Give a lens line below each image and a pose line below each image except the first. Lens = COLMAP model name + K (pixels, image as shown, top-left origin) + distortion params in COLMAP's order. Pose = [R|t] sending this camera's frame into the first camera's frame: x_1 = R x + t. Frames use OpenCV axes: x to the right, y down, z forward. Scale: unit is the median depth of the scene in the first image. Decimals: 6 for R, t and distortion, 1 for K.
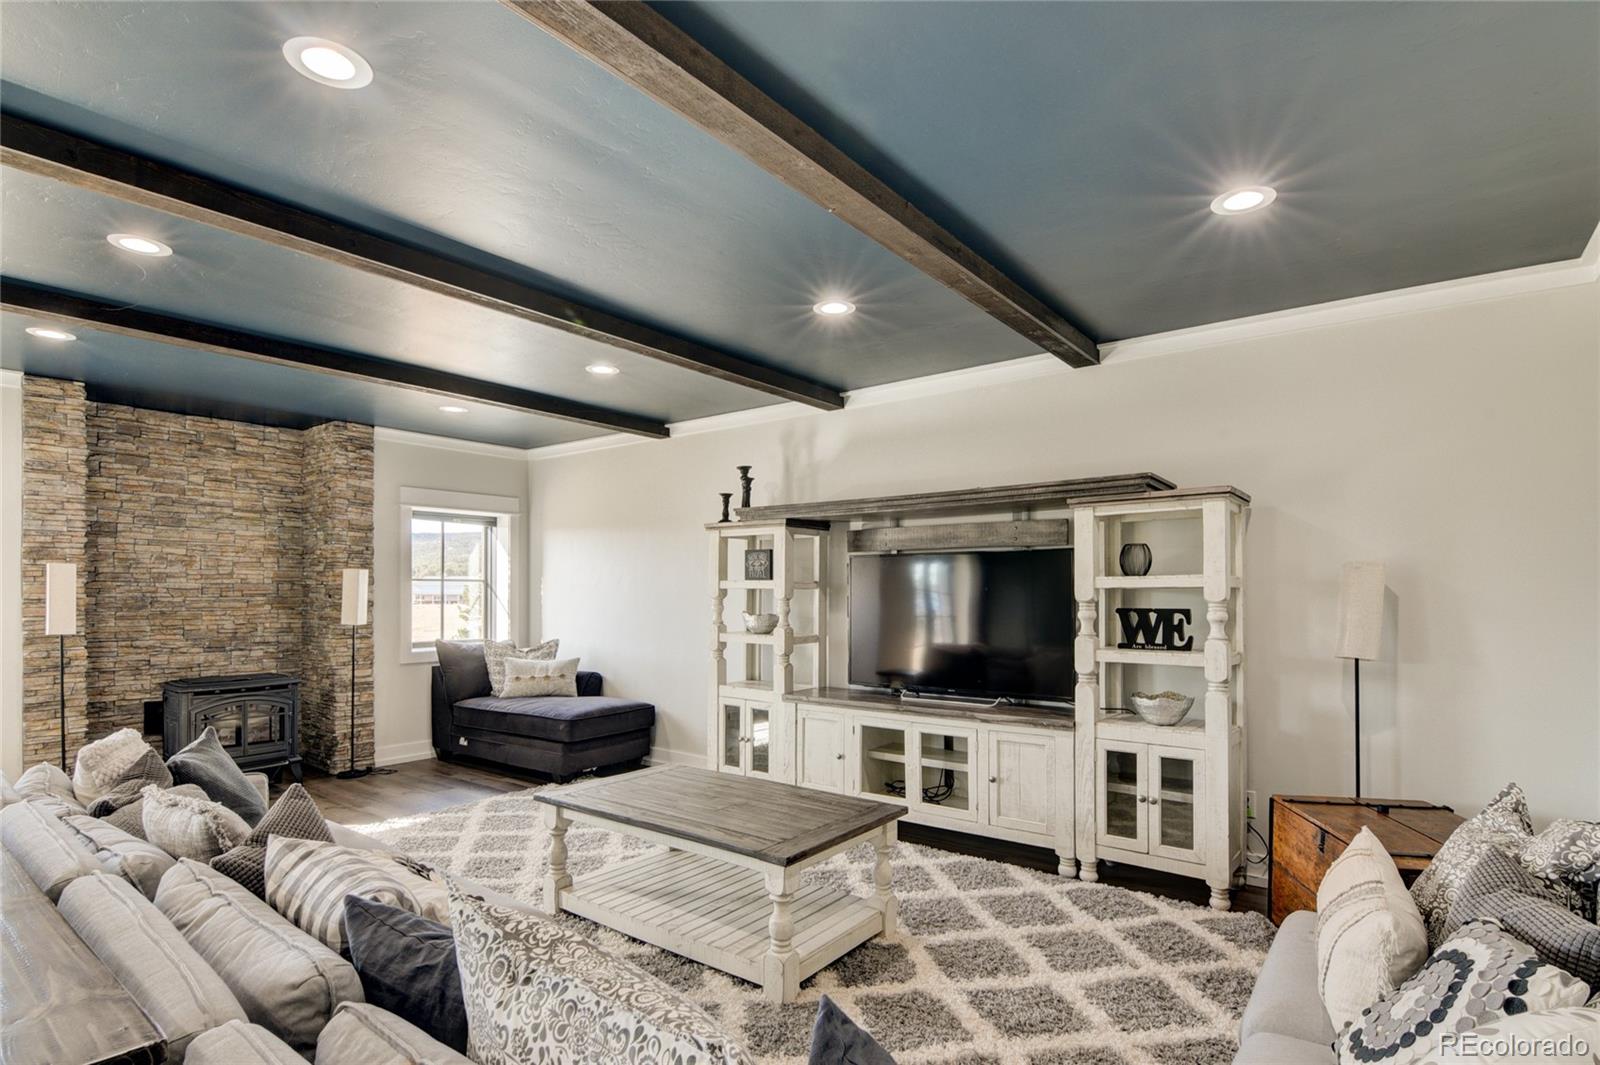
lens RADIAL K [[817.8, 0, 786.9], [0, 817.8, 587.8], [0, 0, 1]] dist [0.000784, -0.010040]
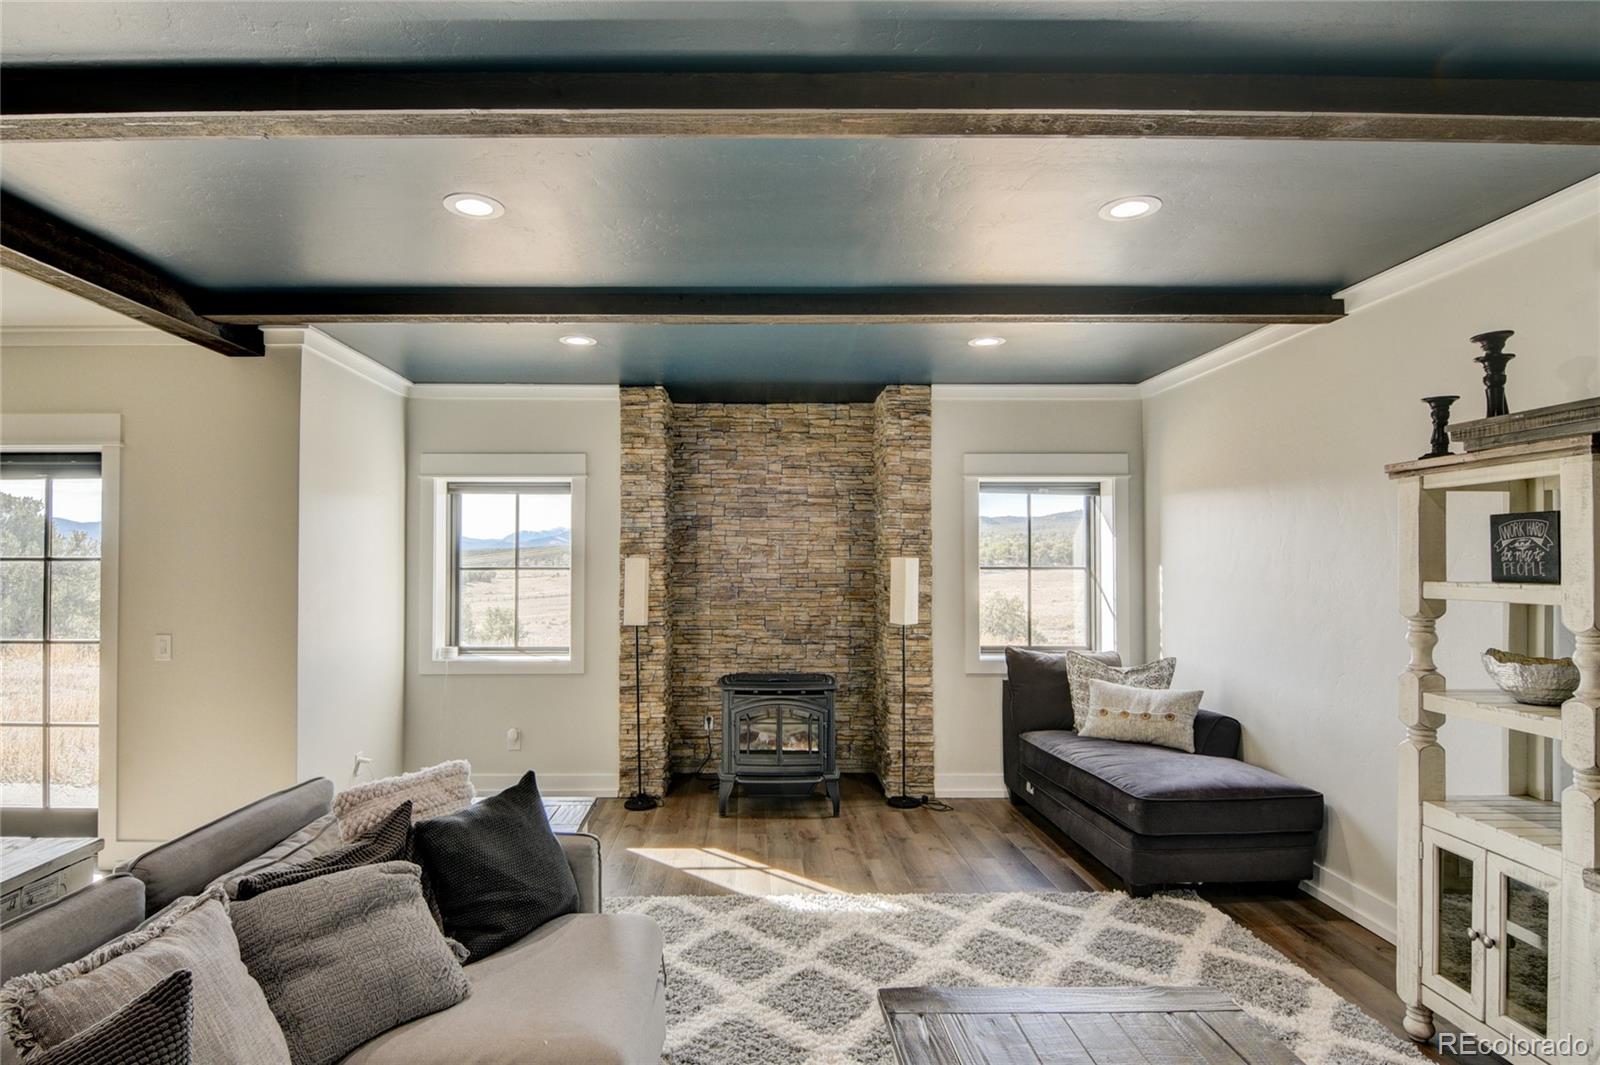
lens RADIAL K [[817.8, 0, 790.2], [0, 817.8, 548.1], [0, 0, 1]] dist [0.000784, -0.010040]
pose [[0.624266, -0.013535, -0.781094, 0.054161], [0.004145, 0.999893, -0.014014, -0.021464], [0.781200, 0.005511, 0.624256, 0.384787]]
